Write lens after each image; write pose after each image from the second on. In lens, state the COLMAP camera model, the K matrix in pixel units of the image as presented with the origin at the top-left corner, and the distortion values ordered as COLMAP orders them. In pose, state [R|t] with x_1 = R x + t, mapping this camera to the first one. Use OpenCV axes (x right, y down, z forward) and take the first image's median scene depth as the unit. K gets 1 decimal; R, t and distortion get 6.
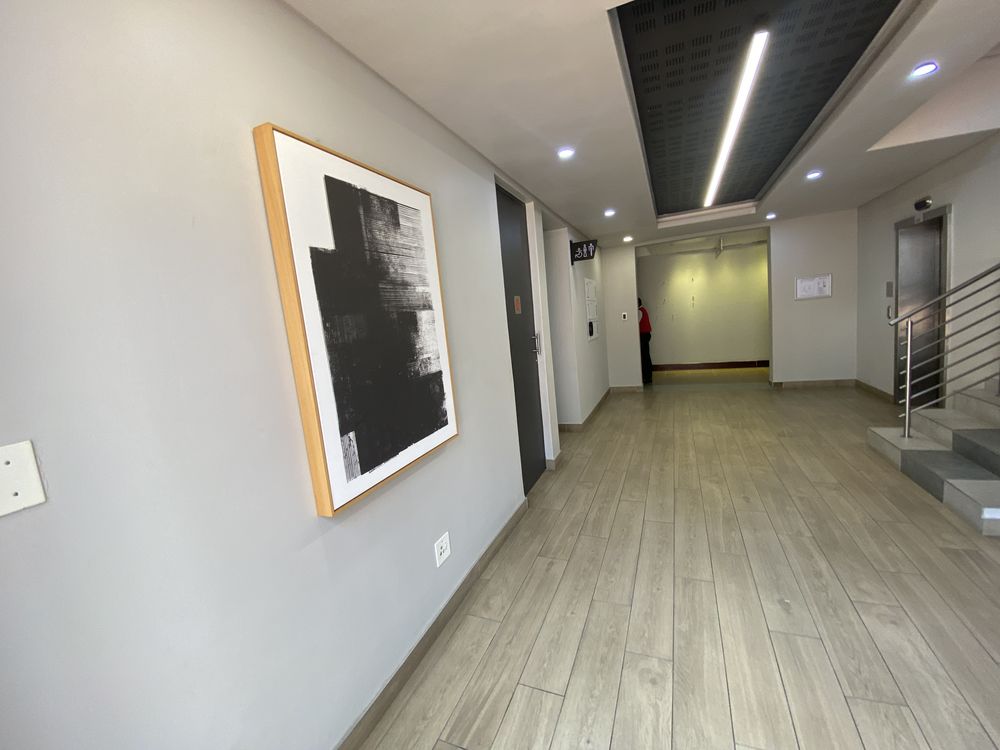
lens RADIAL K [[402.8, 0, 503.0], [0, 402.8, 375.4], [0, 0, 1]] dist [0.001552, -0.013328]
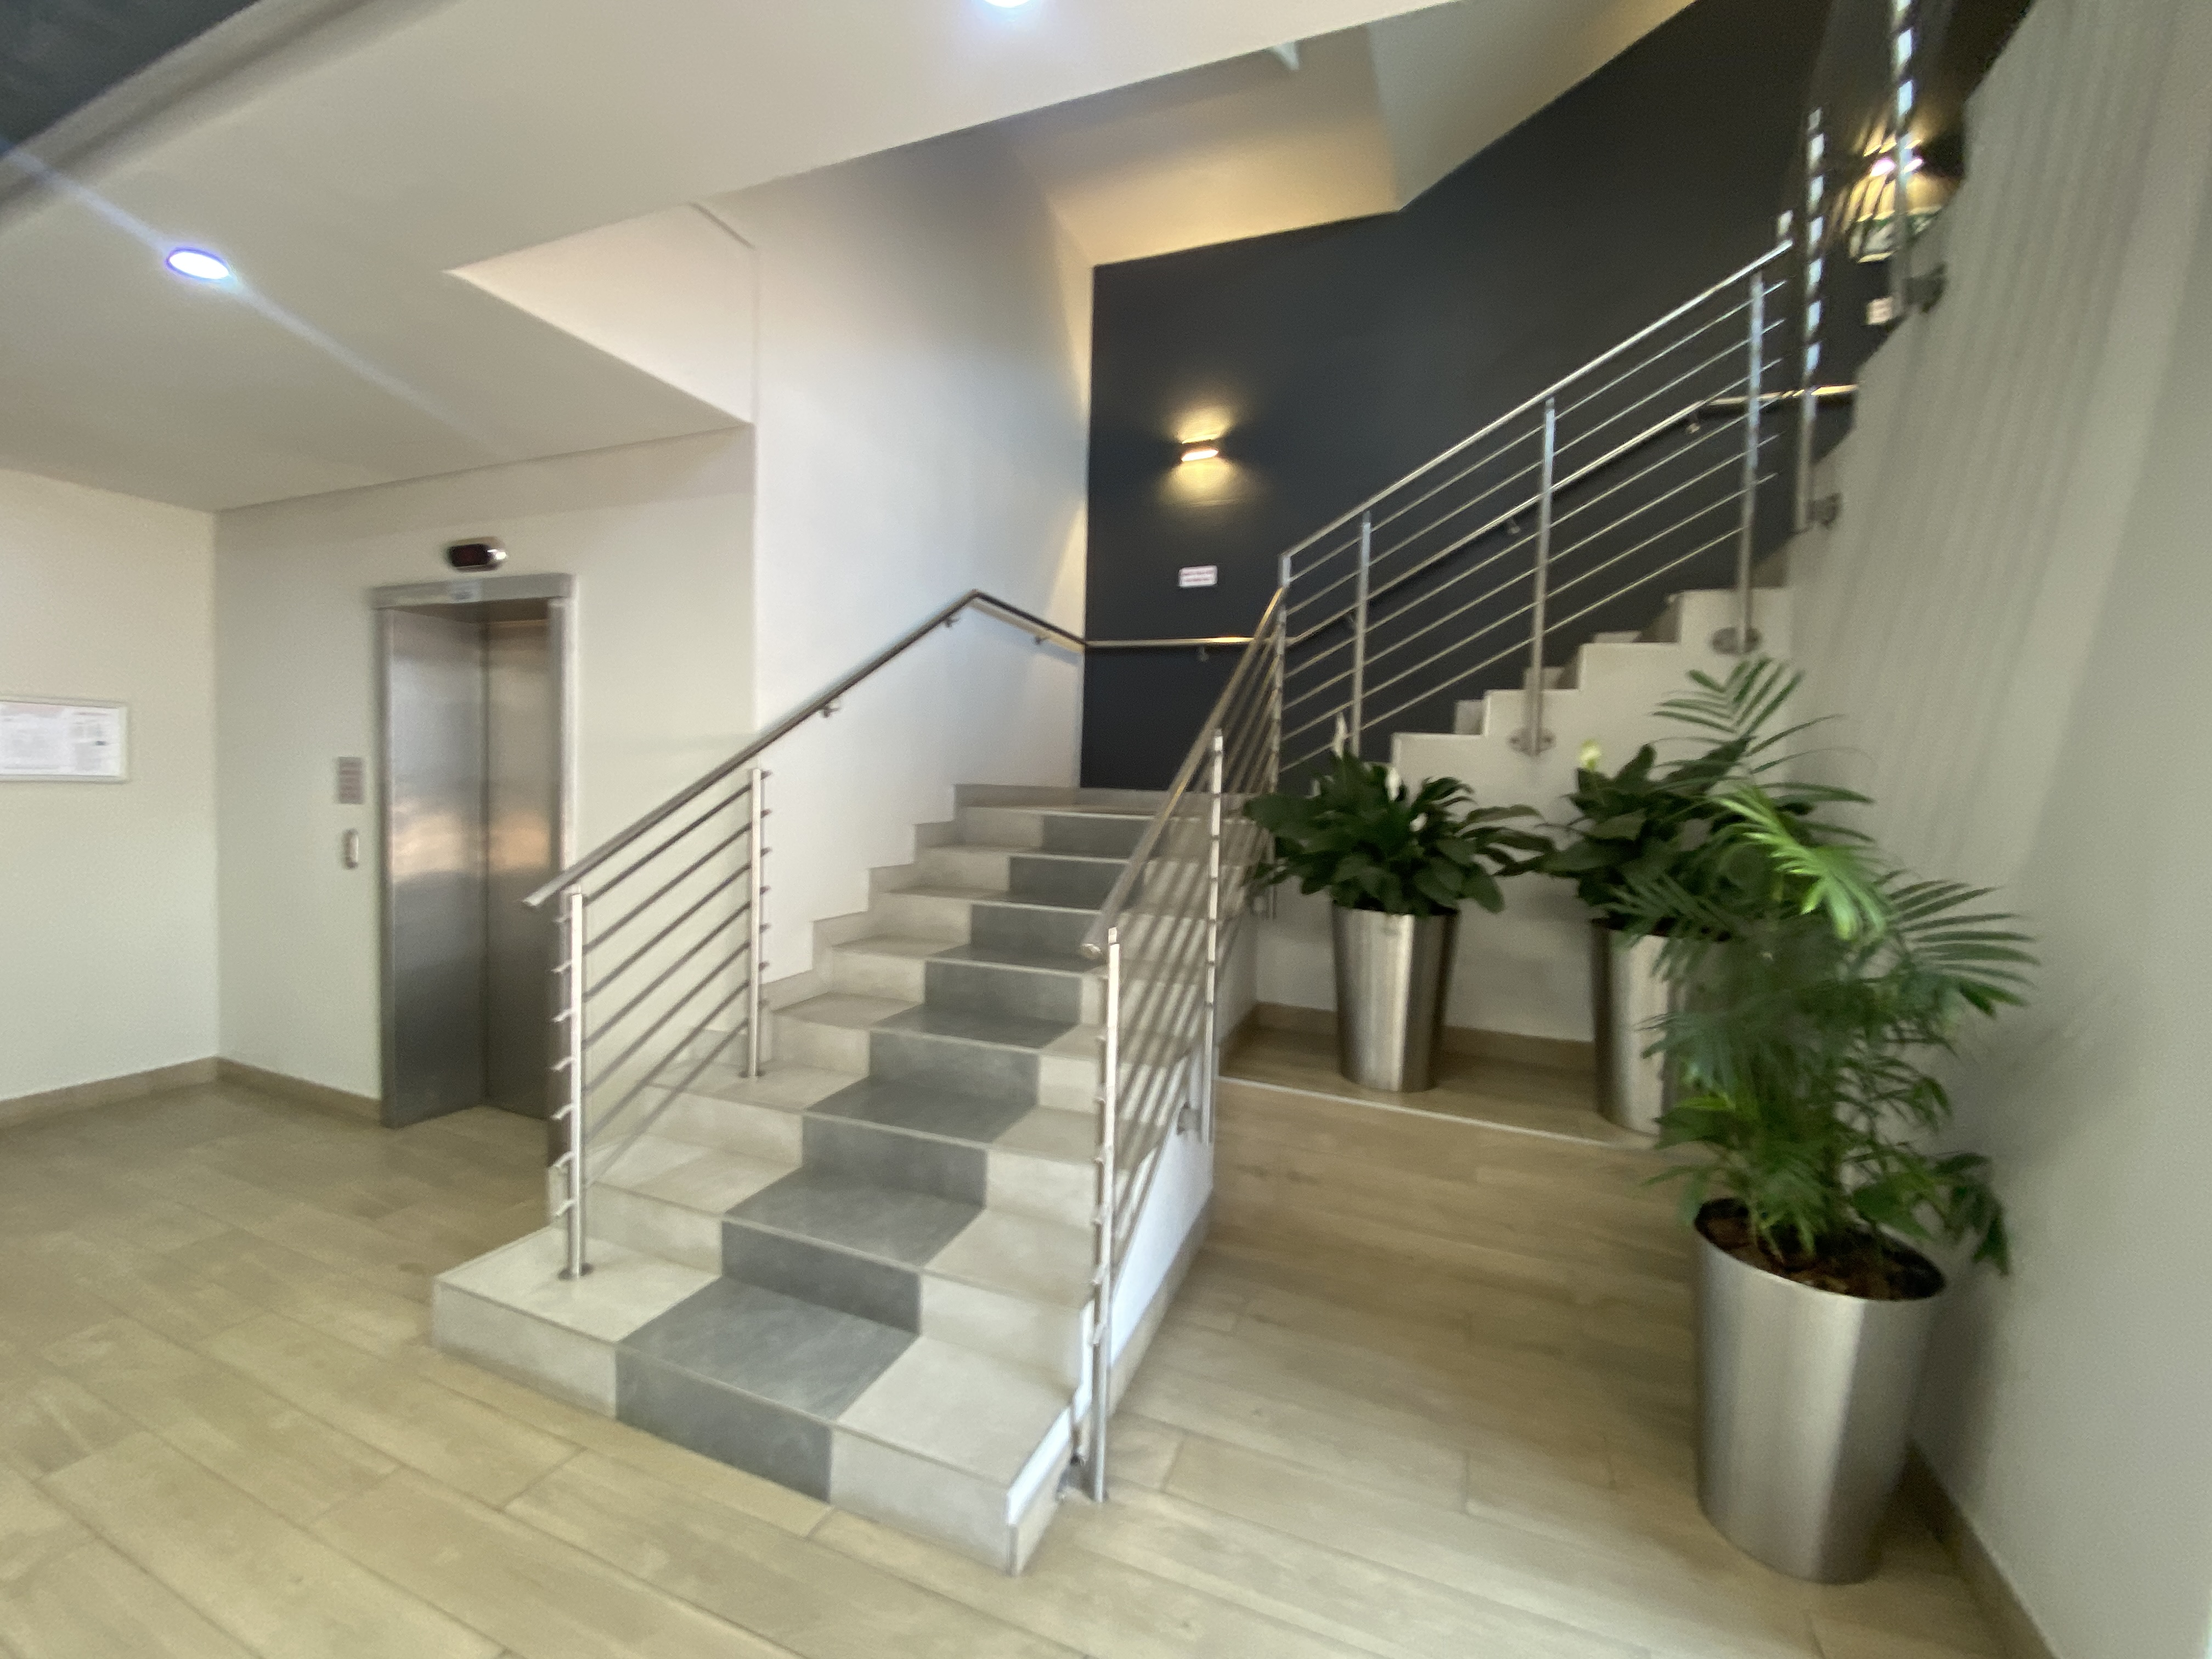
lens RADIAL K [[904.5, 0, 1100.4], [0, 904.5, 825.5], [0, 0, 1]] dist [0.015616, -0.018633]
pose [[-0.027121, 0.059048, 0.997887, 0.273881], [0.103118, 0.993094, -0.055962, -0.097504], [-0.994299, 0.101382, -0.033023, 0.550714]]
